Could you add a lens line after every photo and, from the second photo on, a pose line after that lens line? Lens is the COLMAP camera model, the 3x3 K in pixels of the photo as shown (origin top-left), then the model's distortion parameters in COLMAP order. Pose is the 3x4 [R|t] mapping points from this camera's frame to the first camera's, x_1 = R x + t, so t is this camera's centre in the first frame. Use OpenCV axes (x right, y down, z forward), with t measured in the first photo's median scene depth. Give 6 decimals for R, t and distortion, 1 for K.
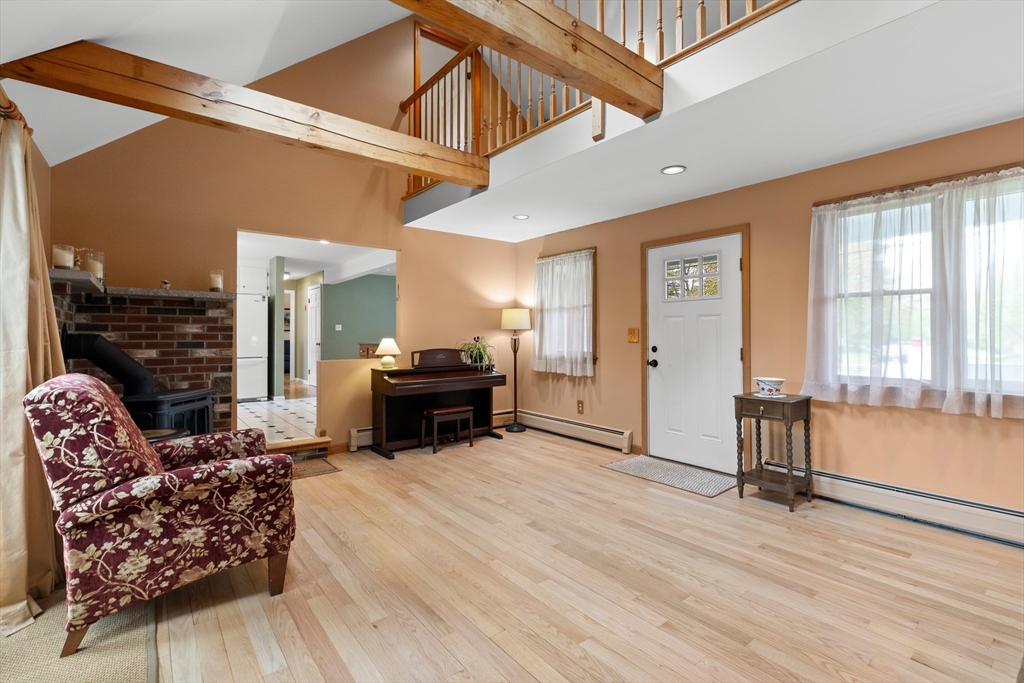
lens RADIAL K [[467.8, 0, 513.8], [0, 467.8, 333.4], [0, 0, 1]] dist [0.003313, 0.000142]
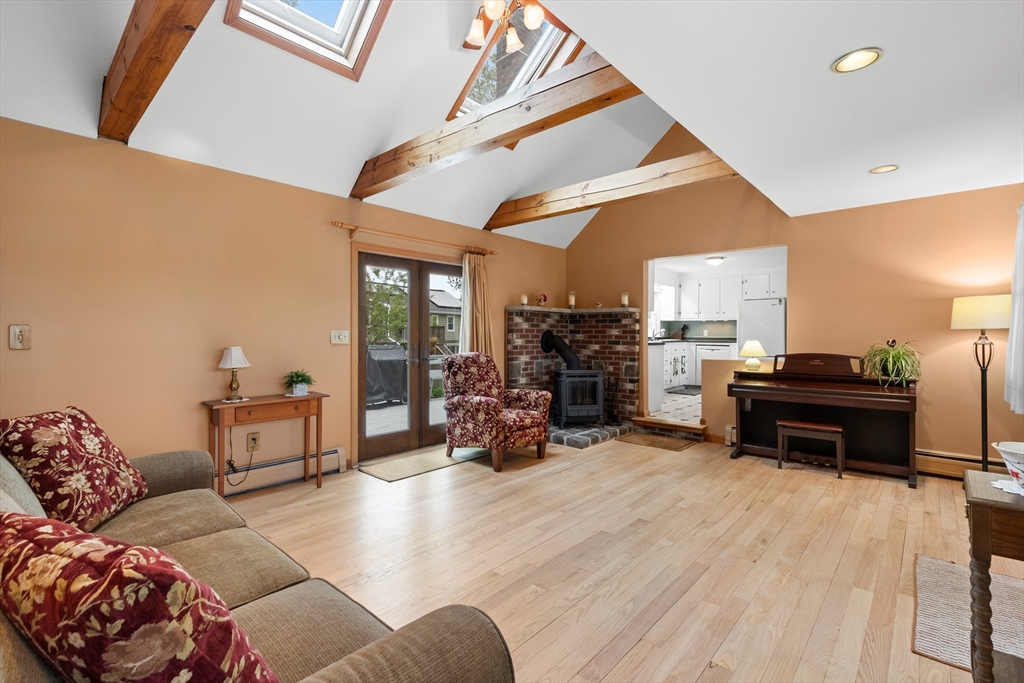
lens RADIAL K [[461.0, 0, 512.0], [0, 461.0, 341.5], [0, 0, 1]] dist [-0.000415, -0.000222]
pose [[0.162513, 0.016530, -0.986568, 0.802969], [0.001377, 0.999855, 0.016979, -0.005404], [0.986705, -0.004117, 0.162467, 0.448801]]
